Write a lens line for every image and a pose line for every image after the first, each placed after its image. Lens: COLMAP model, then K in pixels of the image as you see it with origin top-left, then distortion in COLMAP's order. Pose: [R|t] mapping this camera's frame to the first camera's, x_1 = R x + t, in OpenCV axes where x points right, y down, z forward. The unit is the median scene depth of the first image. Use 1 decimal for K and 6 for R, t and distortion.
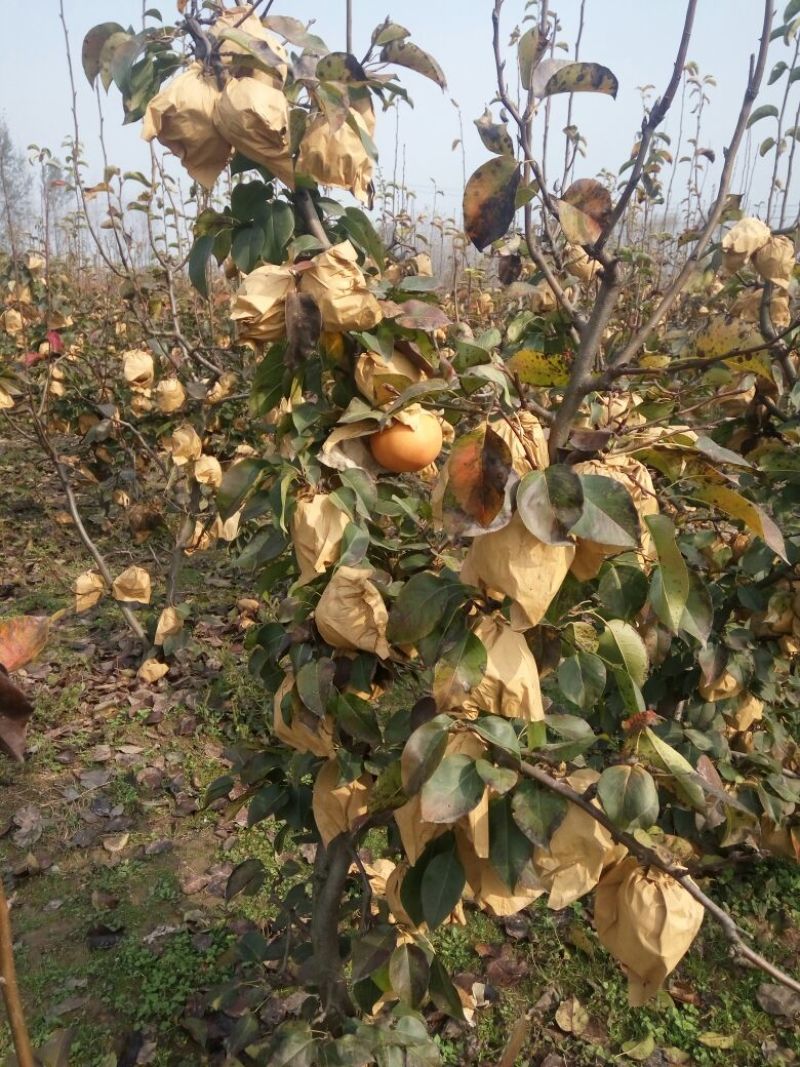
lens RADIAL K [[786.7, 0, 400.0], [0, 786.7, 533.5], [0, 0, 1]] dist [0.002483, 0.000521]
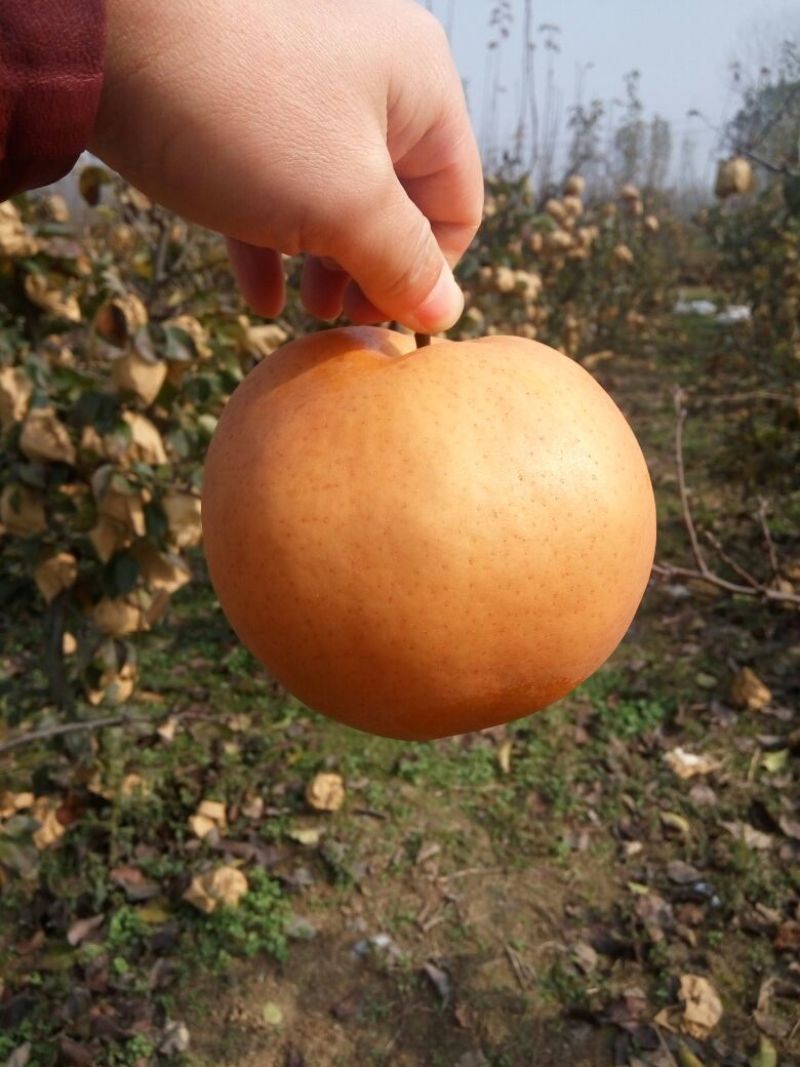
lens RADIAL K [[781.8, 0, 400.0], [0, 781.8, 533.5], [0, 0, 1]] dist [-0.072368, -0.000122]
pose [[0.907984, -0.149165, 0.391555, -0.047259], [0.116996, 0.987575, 0.104919, 0.213437], [-0.402340, -0.049454, 0.914154, -0.716865]]
